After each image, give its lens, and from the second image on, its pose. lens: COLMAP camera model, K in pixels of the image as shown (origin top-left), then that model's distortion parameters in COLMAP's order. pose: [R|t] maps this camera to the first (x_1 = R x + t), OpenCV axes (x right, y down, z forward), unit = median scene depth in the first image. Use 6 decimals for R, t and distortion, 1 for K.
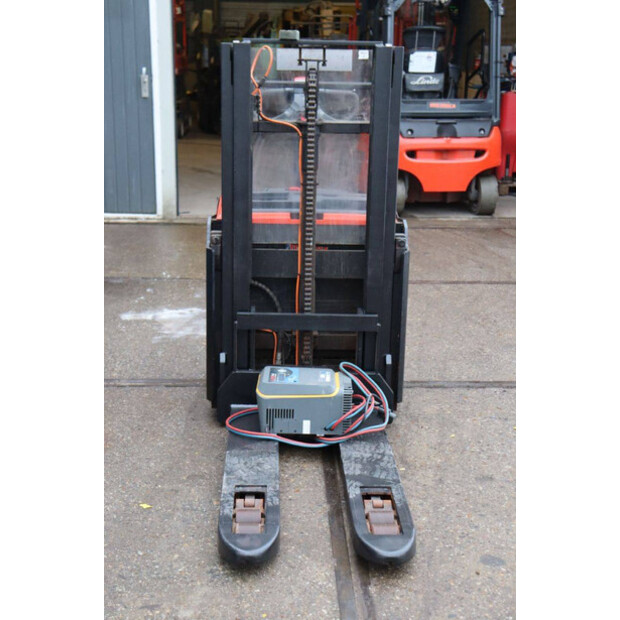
lens RADIAL K [[1013.4, 0, 309.9], [0, 1013.4, 308.7], [0, 0, 1]] dist [0.189588, 0.000000]
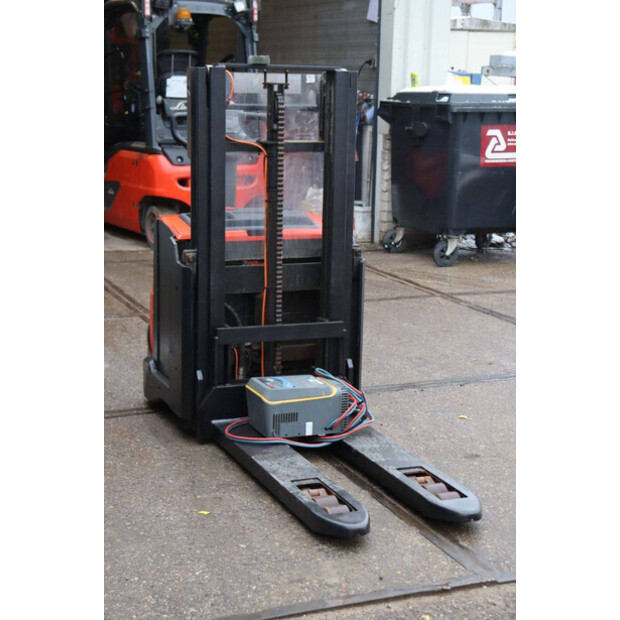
lens RADIAL K [[1159.1, 0, 310.2], [0, 1159.1, 311.7], [0, 0, 1]] dist [0.294713, 0.000000]
pose [[0.938034, -0.069864, 0.339428, -0.379831], [0.086082, 0.995743, -0.032939, 0.033679], [-0.335682, 0.060116, 0.940055, -0.131171]]
